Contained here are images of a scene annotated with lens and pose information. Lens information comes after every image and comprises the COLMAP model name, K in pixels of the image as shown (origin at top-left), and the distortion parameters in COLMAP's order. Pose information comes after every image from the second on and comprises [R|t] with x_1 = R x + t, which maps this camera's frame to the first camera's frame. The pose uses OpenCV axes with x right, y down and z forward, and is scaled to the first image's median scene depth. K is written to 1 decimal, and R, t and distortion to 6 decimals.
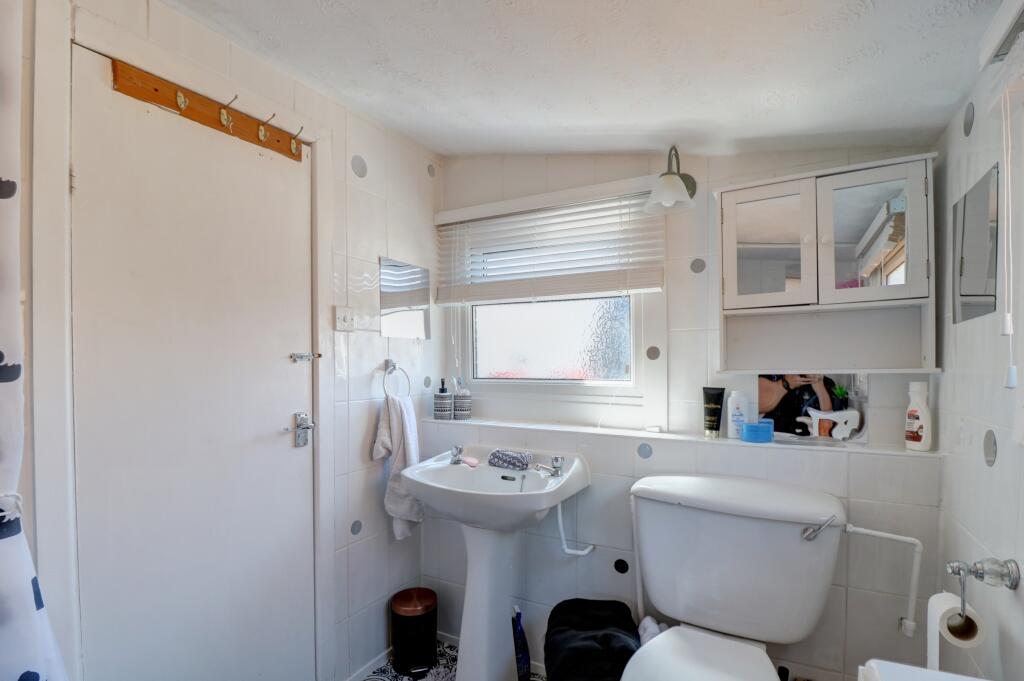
lens RADIAL K [[493.5, 0, 509.4], [0, 493.5, 364.6], [0, 0, 1]] dist [-0.019483, -0.000769]
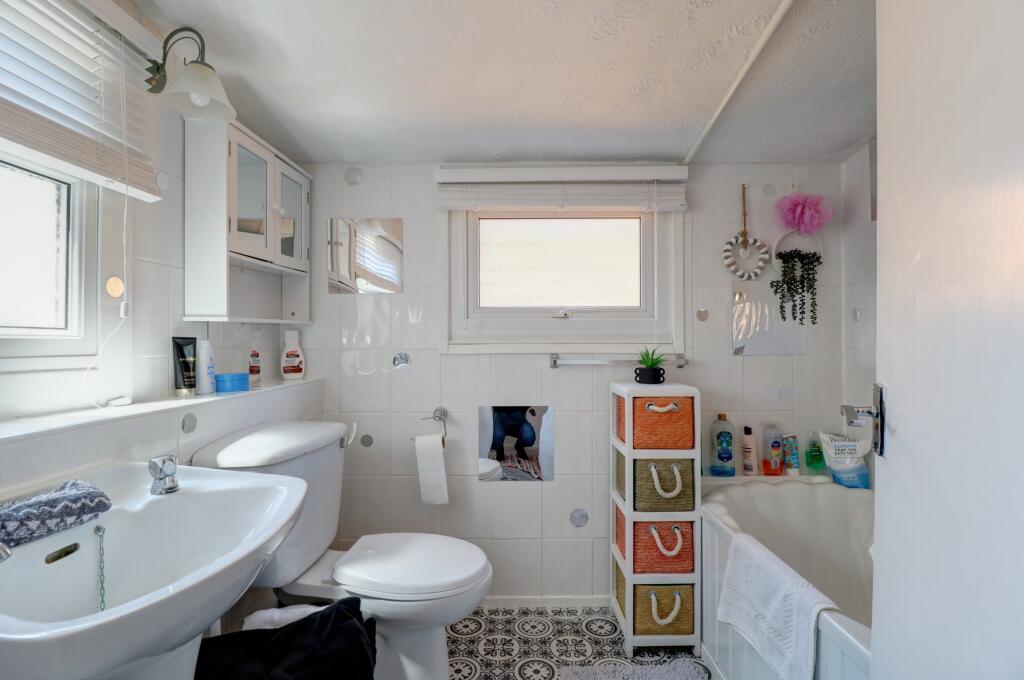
lens RADIAL K [[485.9, 0, 518.0], [0, 485.9, 335.0], [0, 0, 1]] dist [0.001526, -0.015990]
pose [[-0.518902, 0.016946, 0.854666, -0.584571], [0.001534, 0.999820, -0.018893, 0.058769], [-0.854833, -0.008493, -0.518834, 0.942444]]
